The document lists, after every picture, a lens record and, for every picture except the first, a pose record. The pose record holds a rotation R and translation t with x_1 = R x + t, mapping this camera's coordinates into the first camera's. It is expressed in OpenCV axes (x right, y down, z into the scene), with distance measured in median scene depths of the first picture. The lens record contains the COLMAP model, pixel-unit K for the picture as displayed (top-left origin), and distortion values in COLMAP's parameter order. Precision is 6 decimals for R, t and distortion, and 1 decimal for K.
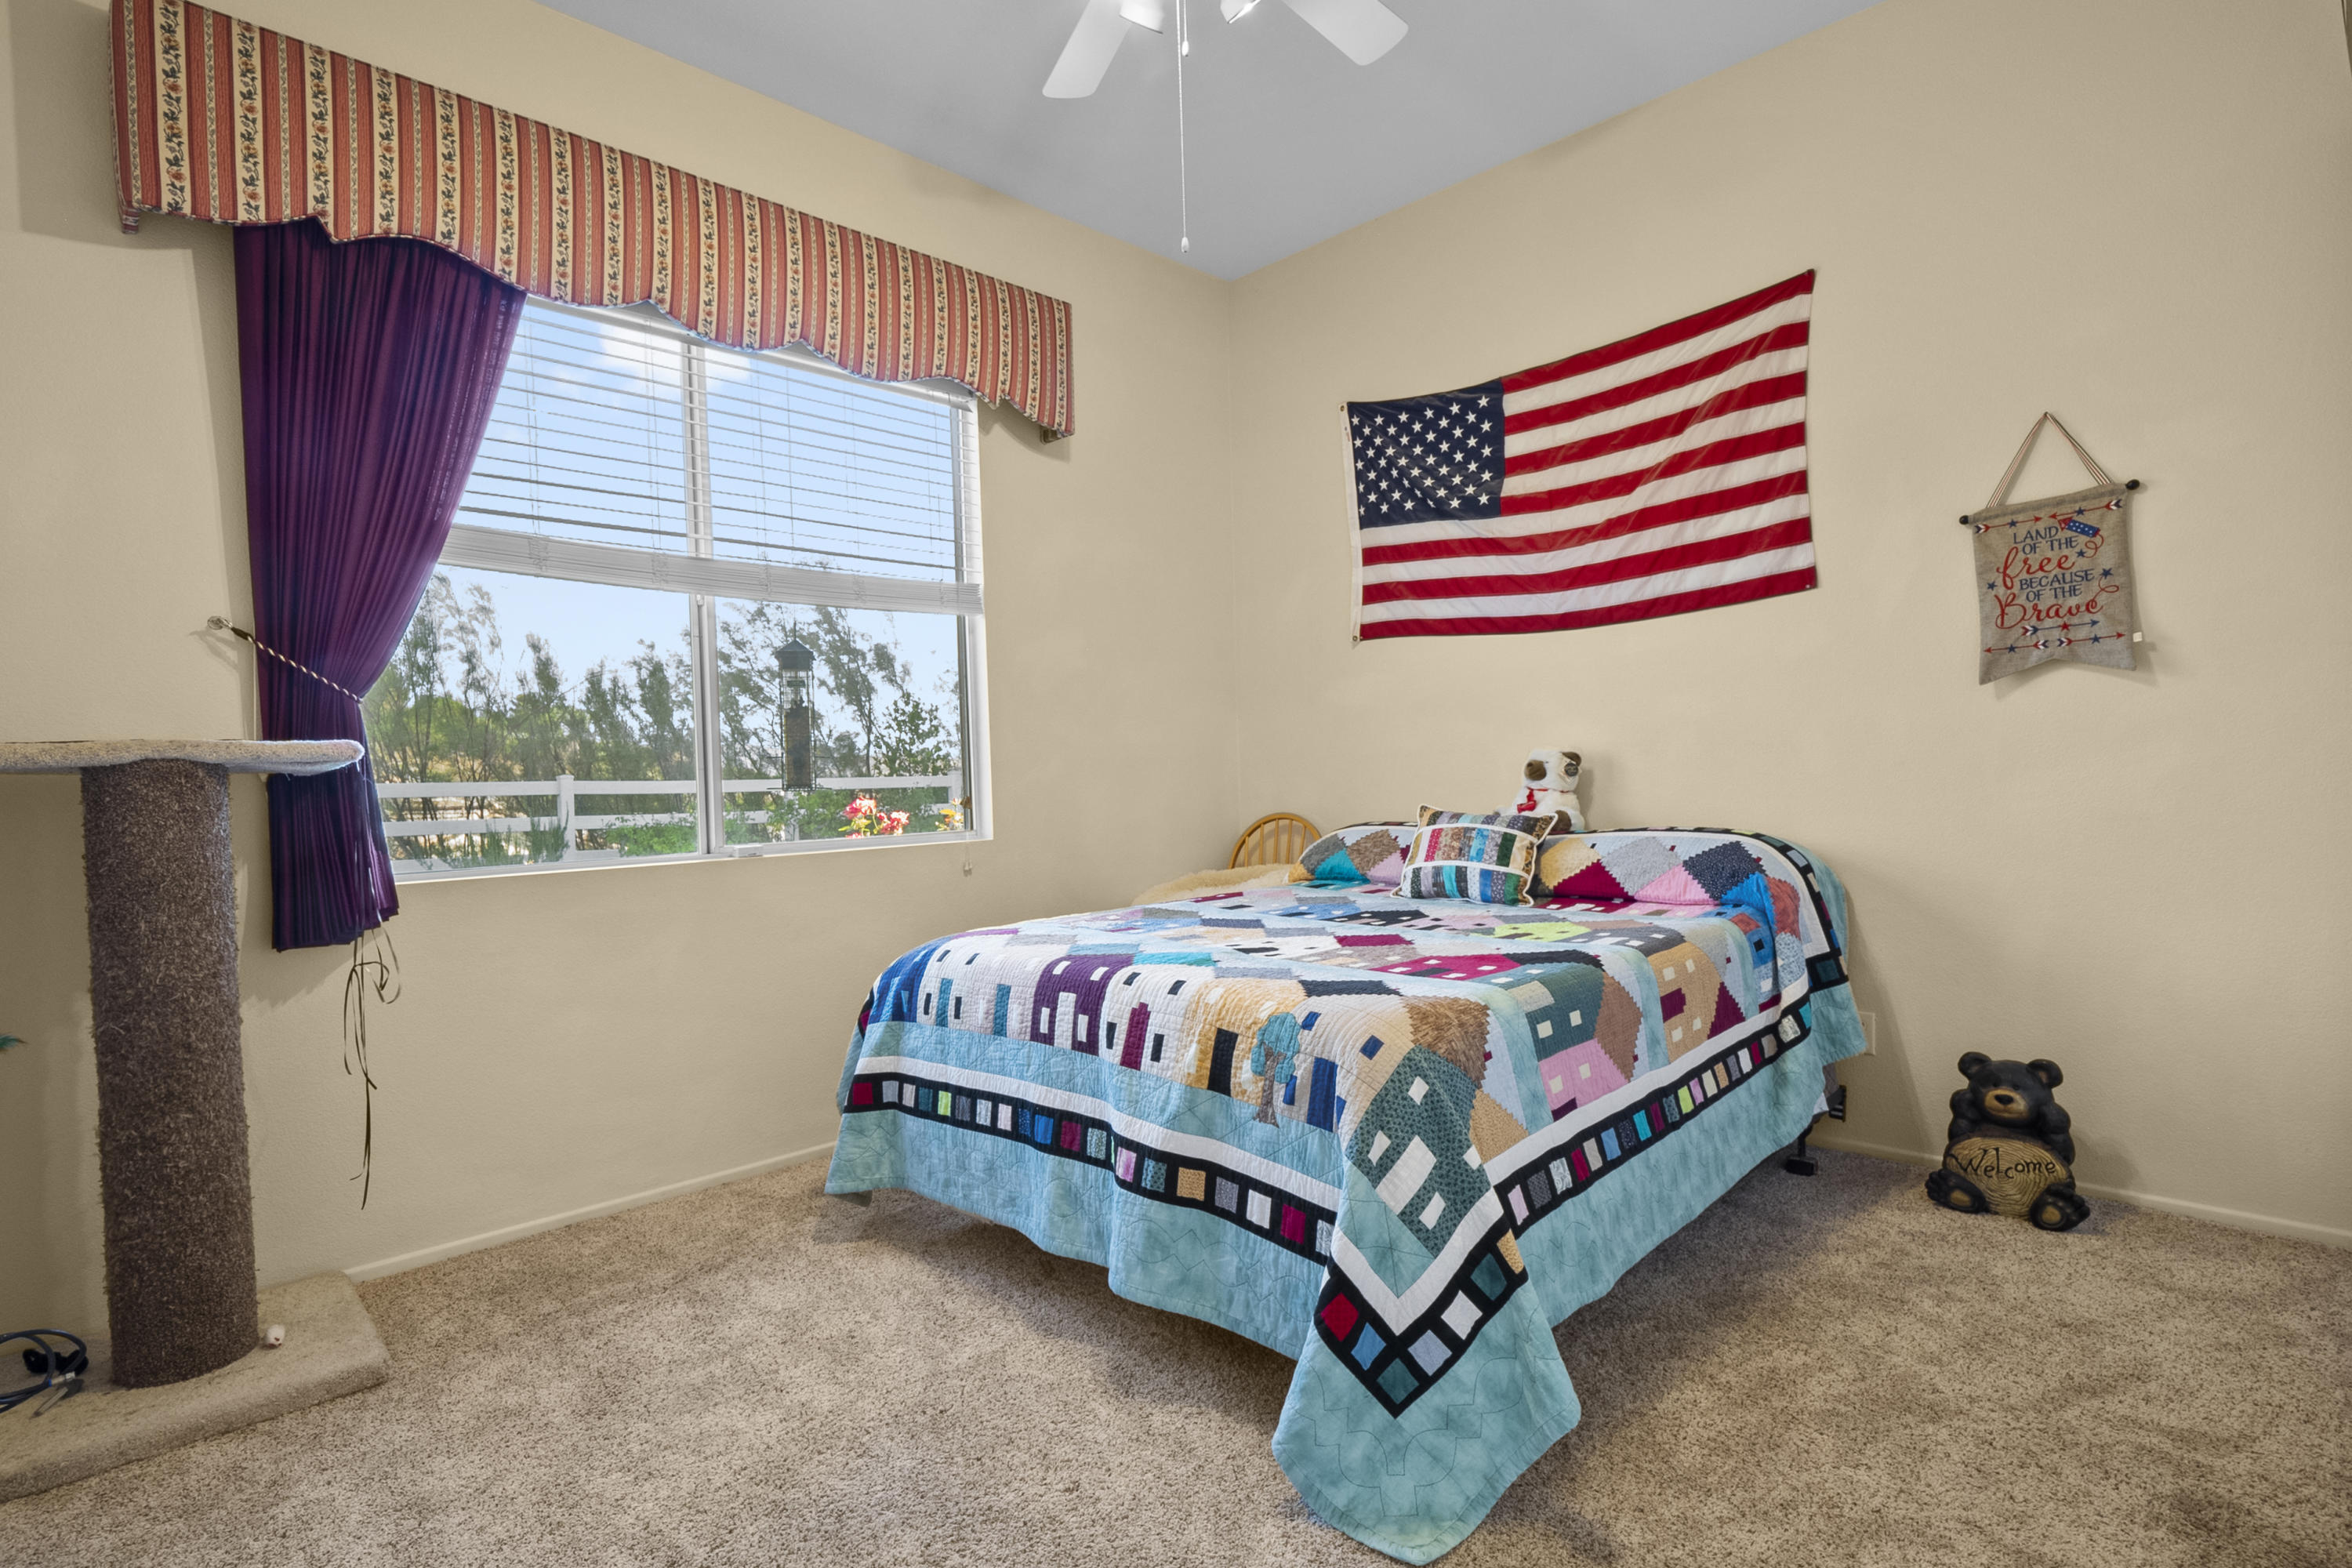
lens RADIAL K [[1119.1, 0, 1176.0], [0, 1119.1, 784.0], [0, 0, 1]] dist [-0.001400, -0.007543]
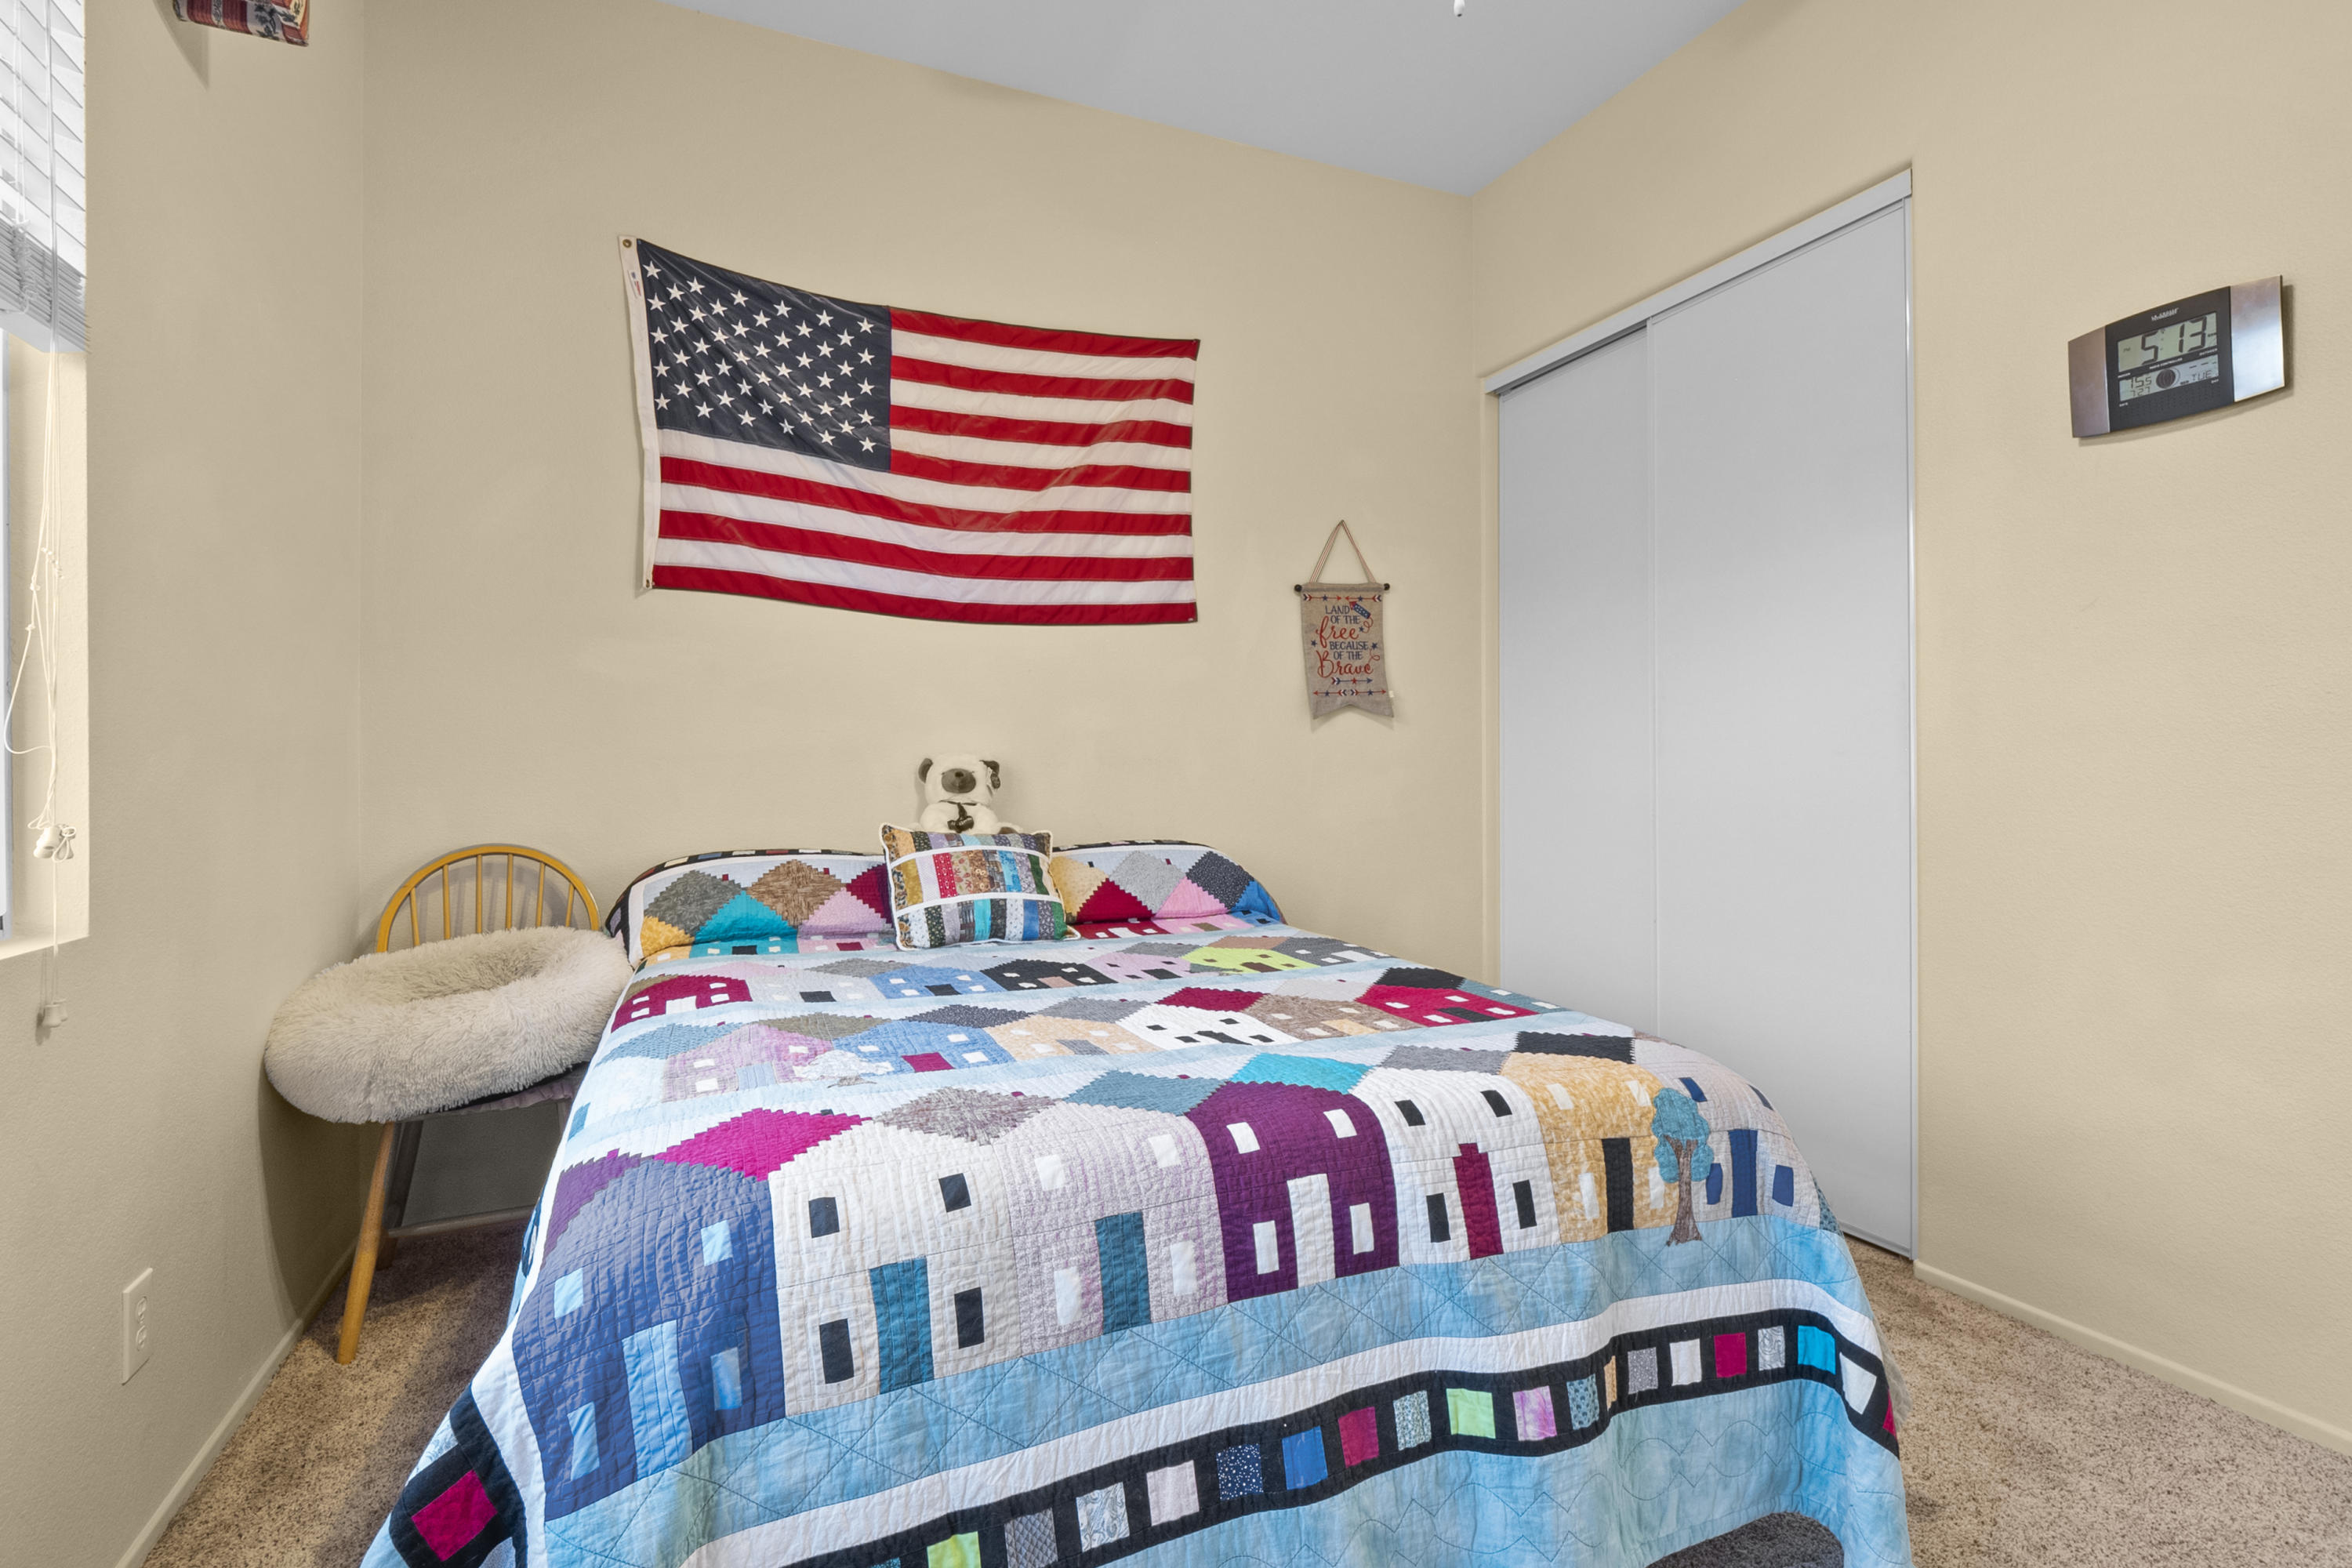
lens RADIAL K [[1087.2, 0, 1187.3], [0, 1087.2, 755.1], [0, 0, 1]] dist [0.000459, -0.000905]
pose [[0.387774, 0.038653, 0.920944, -0.474087], [-0.000588, 0.999131, -0.041687, 0.003349], [-0.921754, 0.015623, 0.387460, 0.654097]]
